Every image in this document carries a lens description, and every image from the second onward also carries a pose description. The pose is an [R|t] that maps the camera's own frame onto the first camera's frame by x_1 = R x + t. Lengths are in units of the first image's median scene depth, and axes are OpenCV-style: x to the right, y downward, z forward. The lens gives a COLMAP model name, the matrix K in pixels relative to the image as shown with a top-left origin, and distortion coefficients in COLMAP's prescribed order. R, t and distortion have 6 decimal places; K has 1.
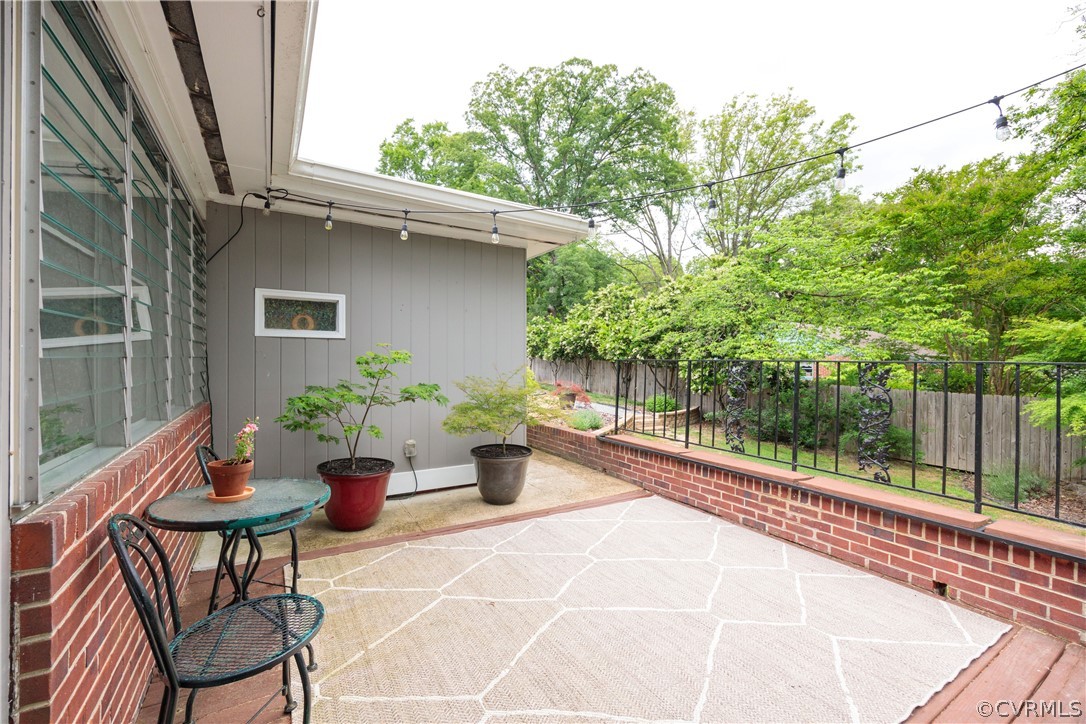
lens RADIAL K [[446.6, 0, 539.0], [0, 446.6, 363.7], [0, 0, 1]] dist [0.000475, 0.000044]
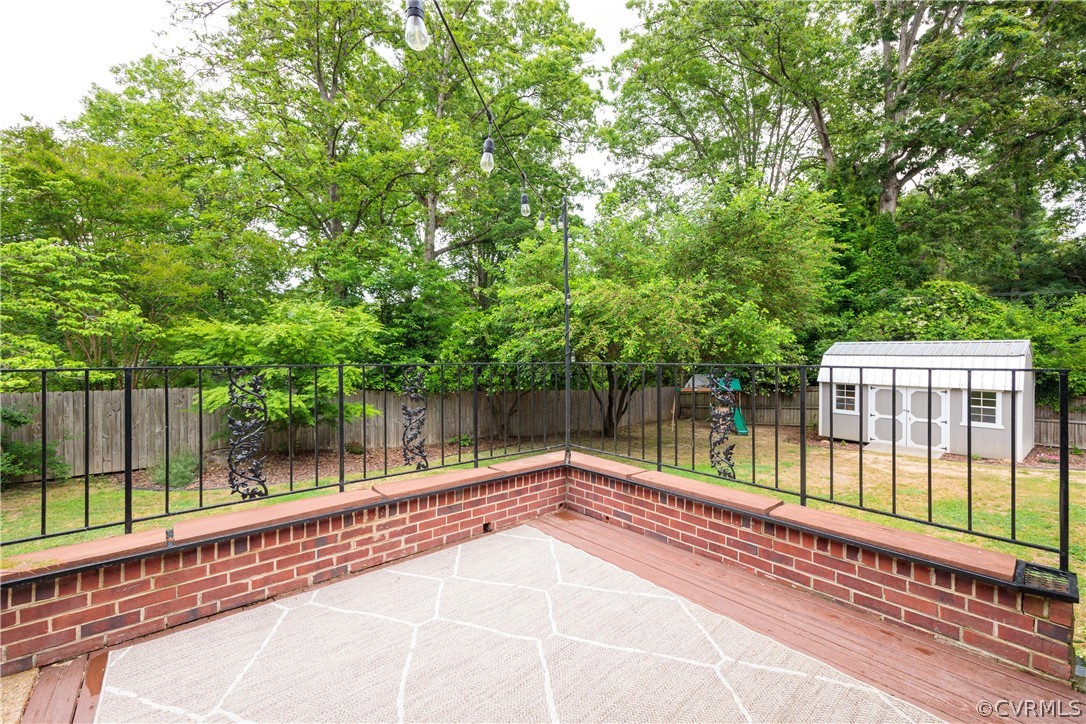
lens RADIAL K [[442.5, 0, 548.1], [0, 442.5, 347.3], [0, 0, 1]] dist [0.001552, 0.000047]
pose [[-0.166763, 0.006555, 0.985975, -0.324651], [0.006837, 0.999962, -0.005492, -0.032649], [-0.985973, 0.005825, -0.166802, 0.677154]]
